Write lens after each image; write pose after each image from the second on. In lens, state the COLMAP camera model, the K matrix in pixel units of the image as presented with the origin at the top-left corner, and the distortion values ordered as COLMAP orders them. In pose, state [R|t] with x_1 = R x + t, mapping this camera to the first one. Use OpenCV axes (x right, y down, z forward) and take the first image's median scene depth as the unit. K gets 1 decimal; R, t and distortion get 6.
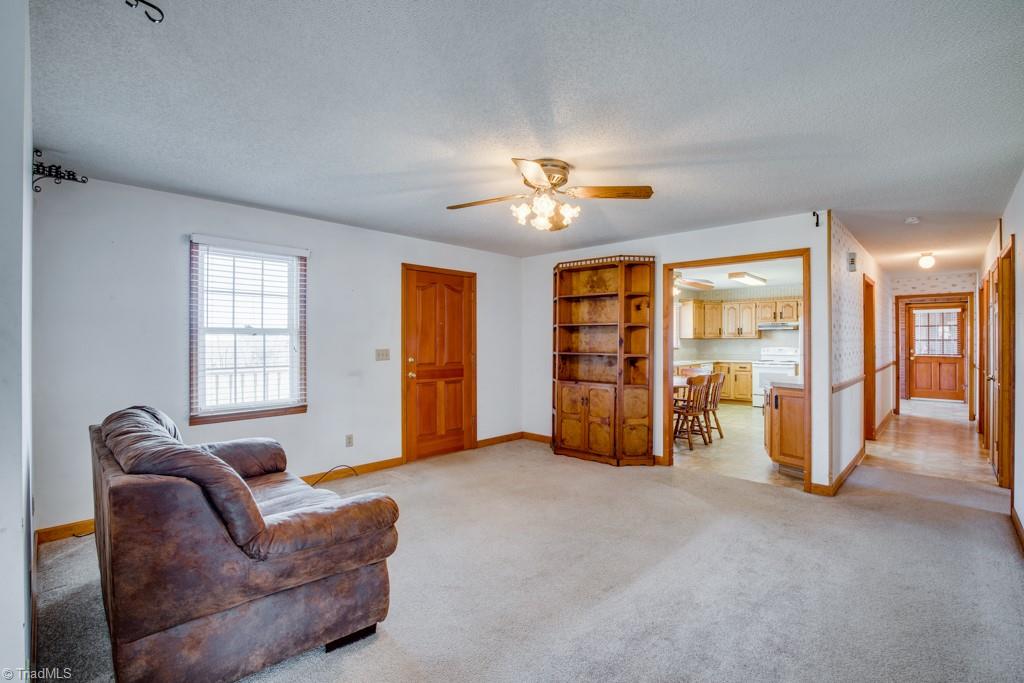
lens RADIAL K [[471.7, 0, 515.9], [0, 471.7, 339.5], [0, 0, 1]] dist [-0.018070, 0.000449]
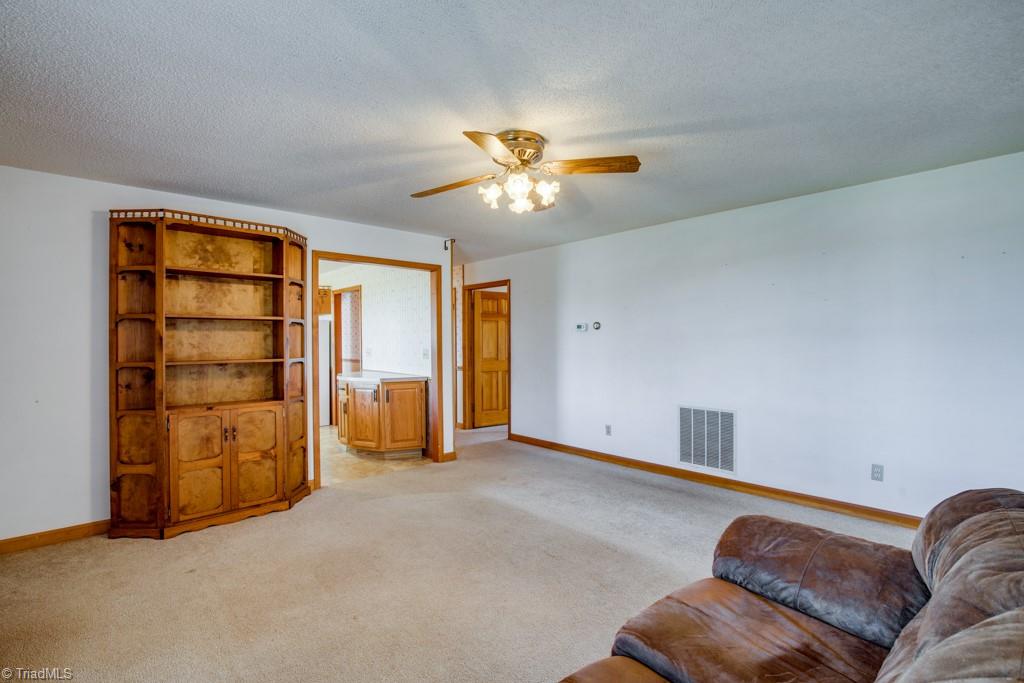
lens RADIAL K [[471.7, 0, 515.9], [0, 471.7, 339.5], [0, 0, 1]] dist [-0.018070, 0.000449]
pose [[0.063671, -0.000466, 0.997971, -0.482793], [0.003455, 0.999994, 0.000247, 0.000515], [-0.997965, 0.003432, 0.063672, 0.563894]]
